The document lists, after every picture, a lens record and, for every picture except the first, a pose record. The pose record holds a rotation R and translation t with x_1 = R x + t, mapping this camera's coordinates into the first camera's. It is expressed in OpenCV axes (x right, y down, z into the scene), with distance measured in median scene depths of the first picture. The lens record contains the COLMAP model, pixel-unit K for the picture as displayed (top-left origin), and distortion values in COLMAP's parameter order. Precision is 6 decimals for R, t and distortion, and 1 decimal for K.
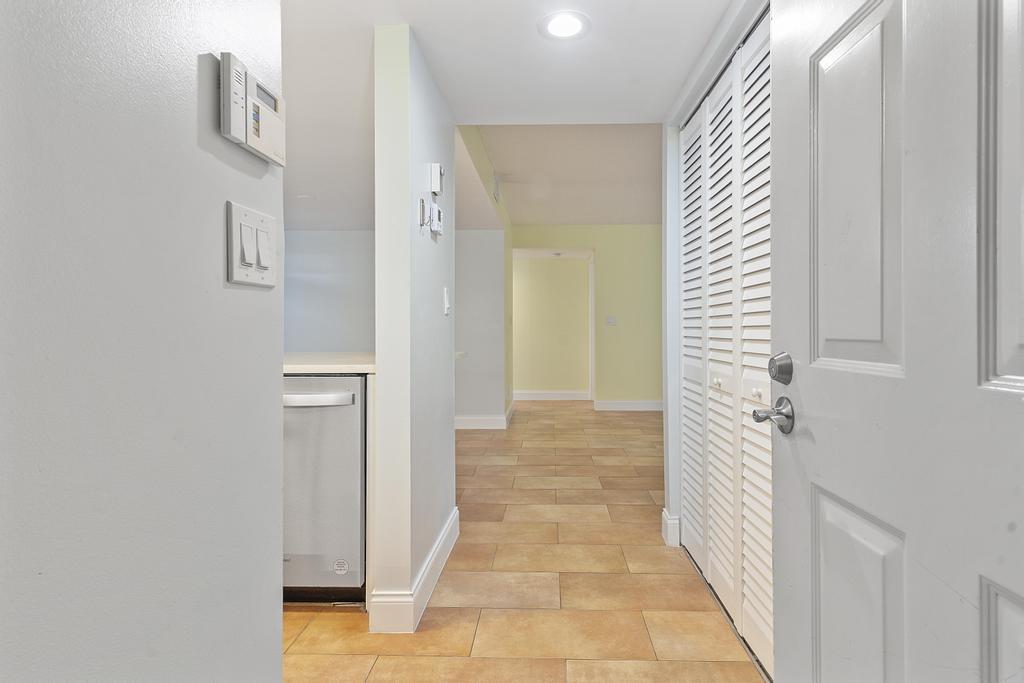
lens RADIAL K [[525.6, 0, 537.1], [0, 525.6, 330.7], [0, 0, 1]] dist [0.003028, 0.000226]
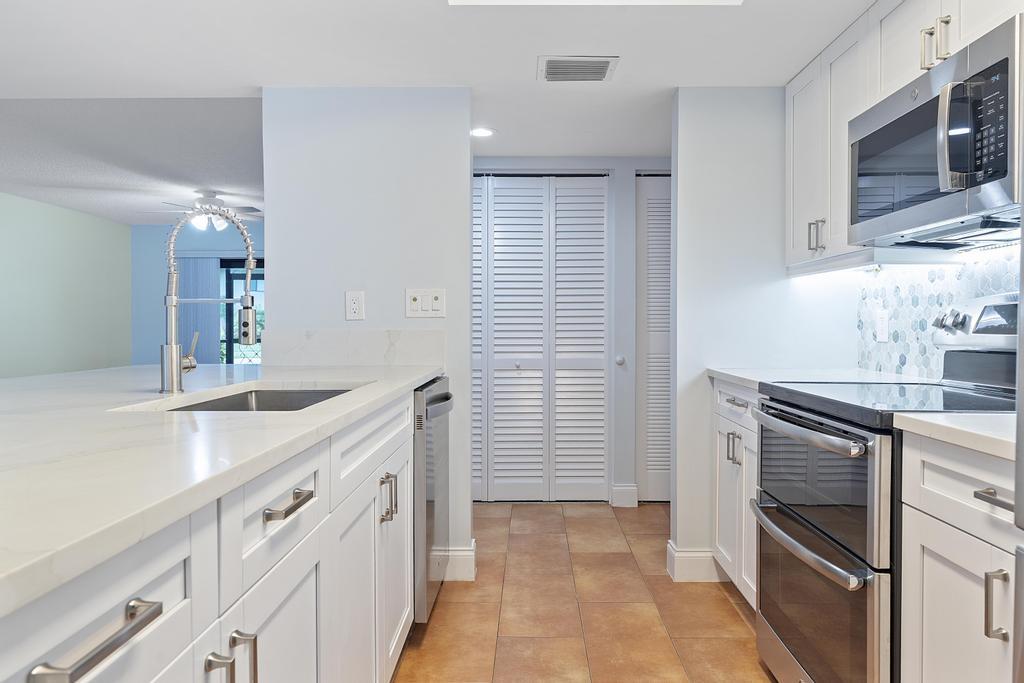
lens RADIAL K [[677.8, 0, 512.0], [0, 677.8, 341.5], [0, 0, 1]] dist [-0.001182, -0.000472]
pose [[0.010710, -0.025361, 0.999621, -1.079651], [-0.001141, 0.999677, 0.025374, -0.013782], [-0.999942, -0.001413, 0.010677, 0.513007]]
